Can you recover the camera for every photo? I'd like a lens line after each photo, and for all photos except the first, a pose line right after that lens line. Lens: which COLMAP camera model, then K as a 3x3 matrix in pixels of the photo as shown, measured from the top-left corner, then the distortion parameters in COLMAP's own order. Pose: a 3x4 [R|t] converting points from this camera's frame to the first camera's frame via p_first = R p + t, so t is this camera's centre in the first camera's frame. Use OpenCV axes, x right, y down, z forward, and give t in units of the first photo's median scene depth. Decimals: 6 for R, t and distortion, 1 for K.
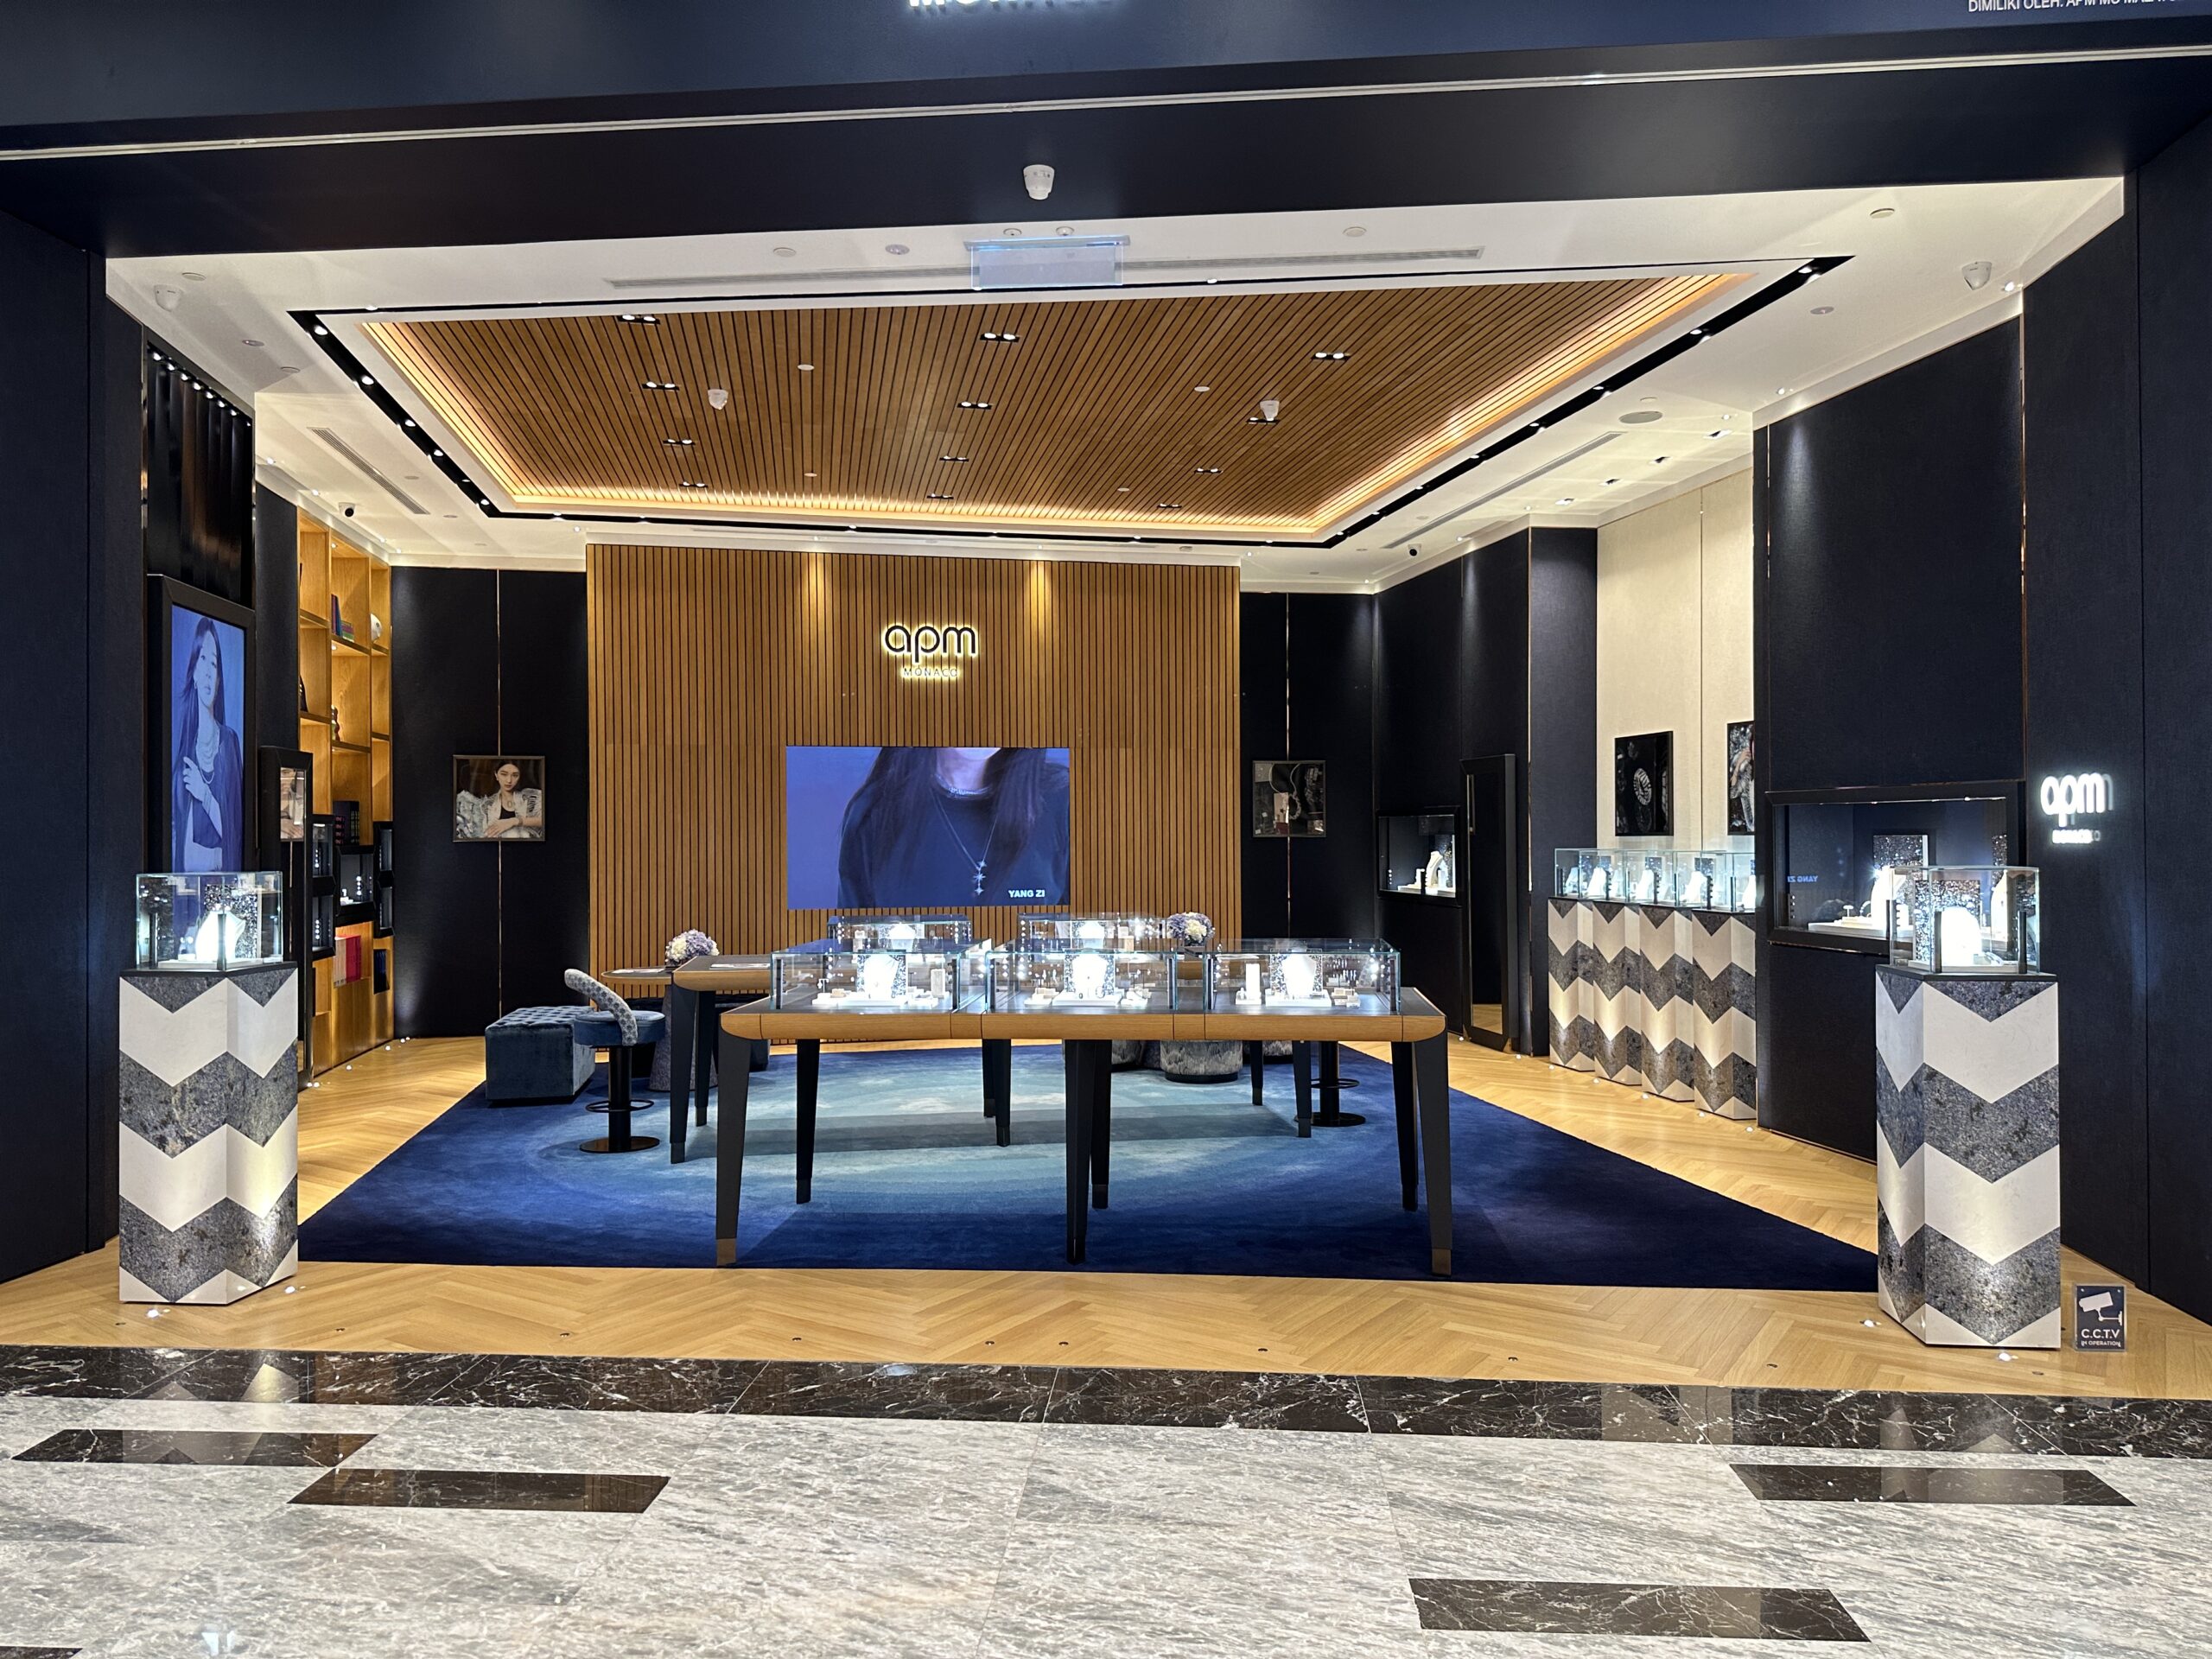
lens RADIAL K [[1568.2, 0, 1135.0], [0, 1568.2, 823.7], [0, 0, 1]] dist [0.045086, -0.058223]
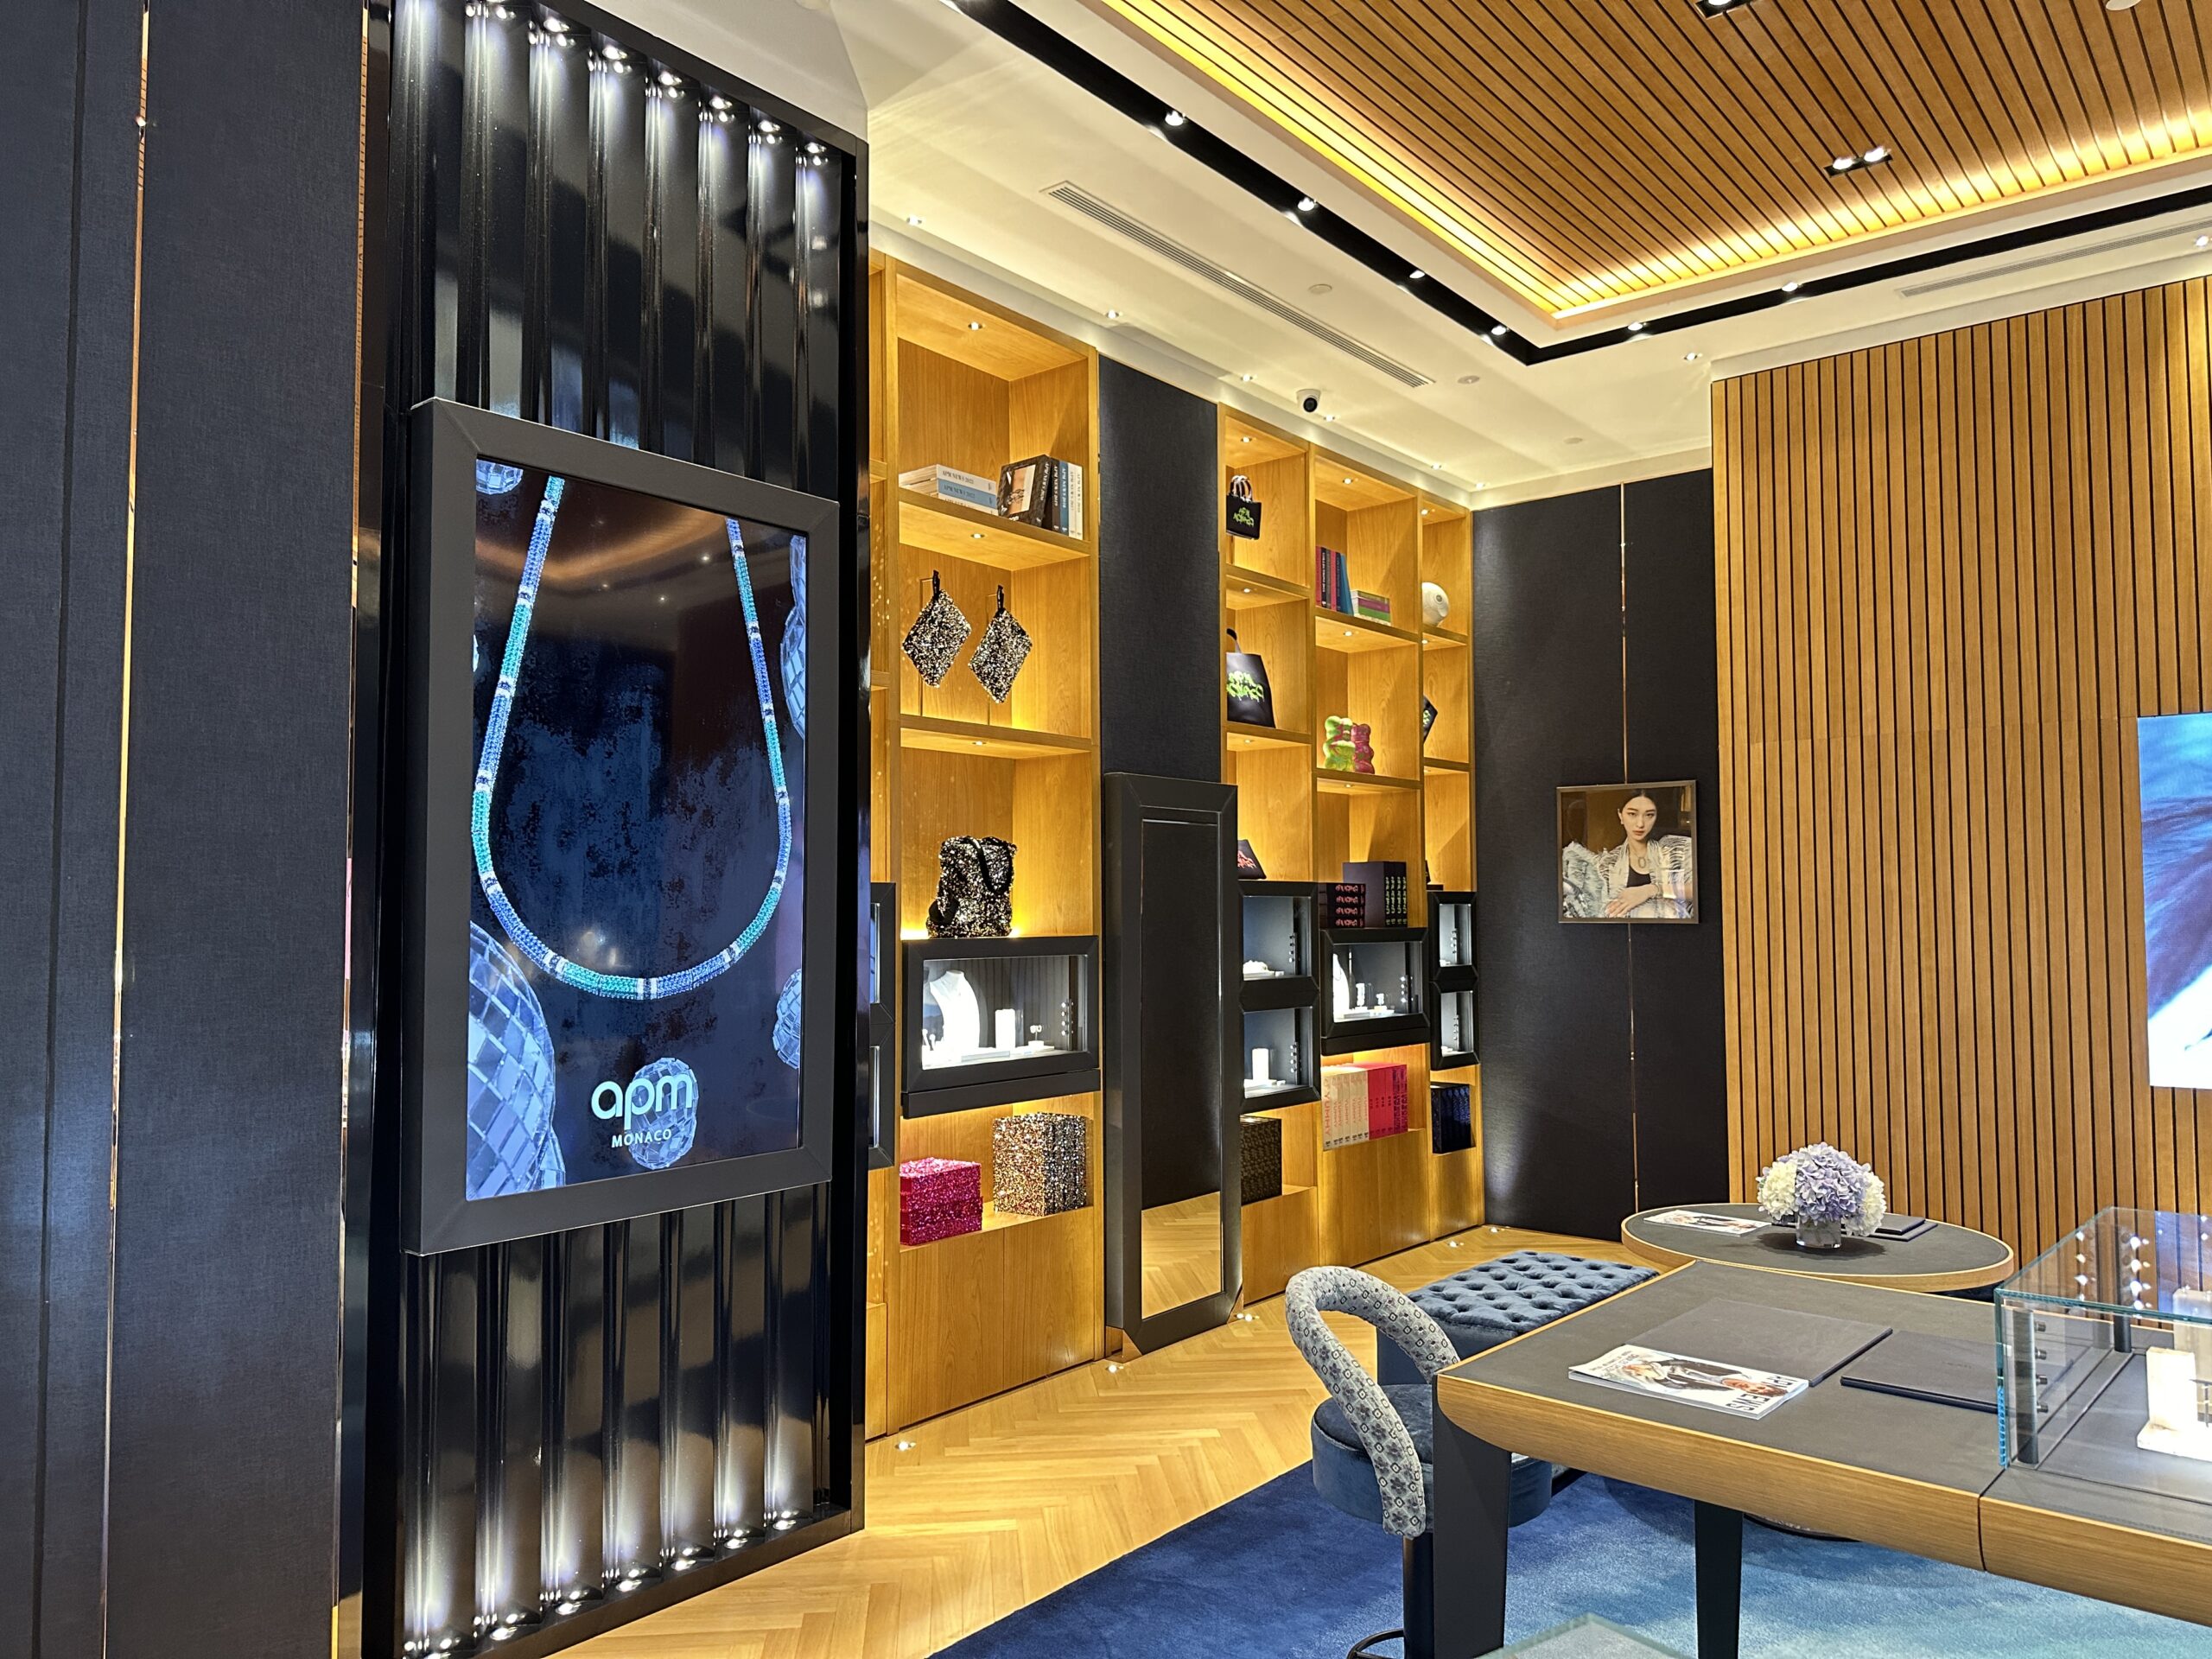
lens RADIAL K [[1568.2, 0, 1106.0], [0, 1568.2, 849.0], [0, 0, 1]] dist [0.045086, -0.058223]
pose [[0.632289, -0.028764, -0.774198, -0.075228], [0.007227, 0.999486, -0.031232, 0.000190], [0.774699, 0.014153, 0.632172, 0.613249]]
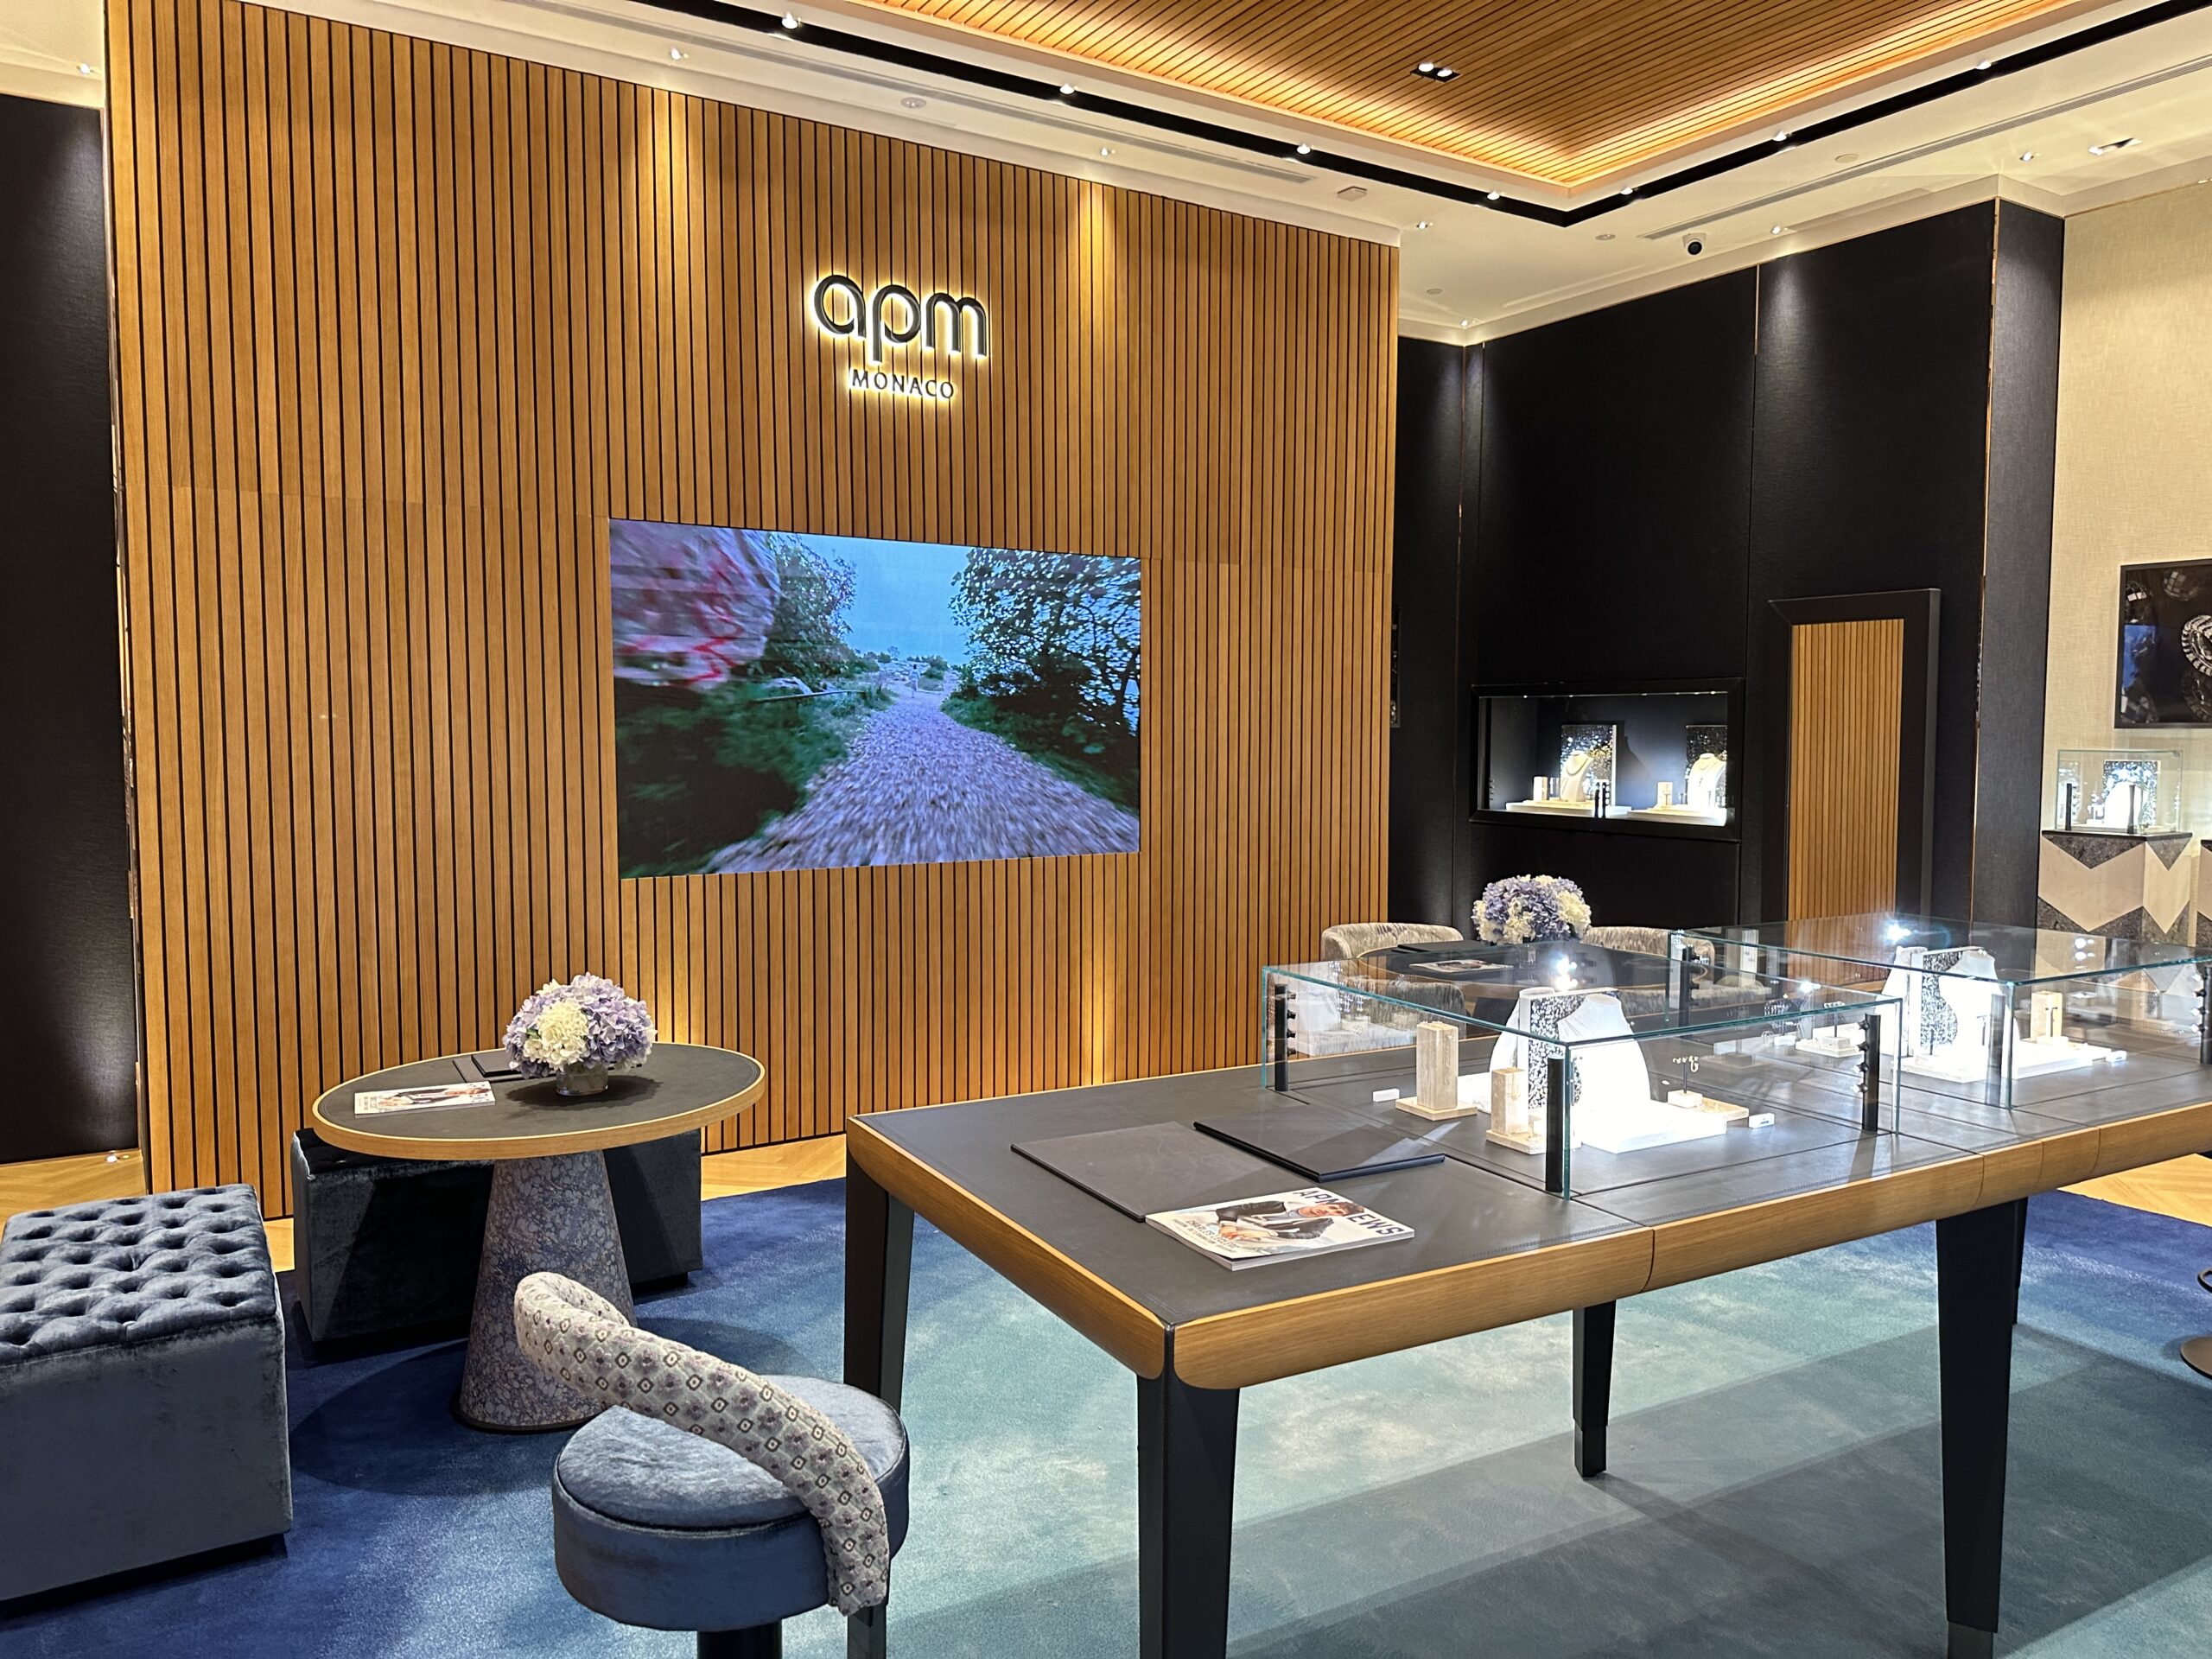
lens RADIAL K [[1568.2, 0, 1110.3], [0, 1568.2, 818.4], [0, 0, 1]] dist [0.045086, -0.058223]
pose [[0.938362, -0.013245, 0.345399, -0.310559], [-0.009054, 0.997981, 0.062868, 0.008917], [-0.345535, -0.062121, 0.936348, 0.656482]]
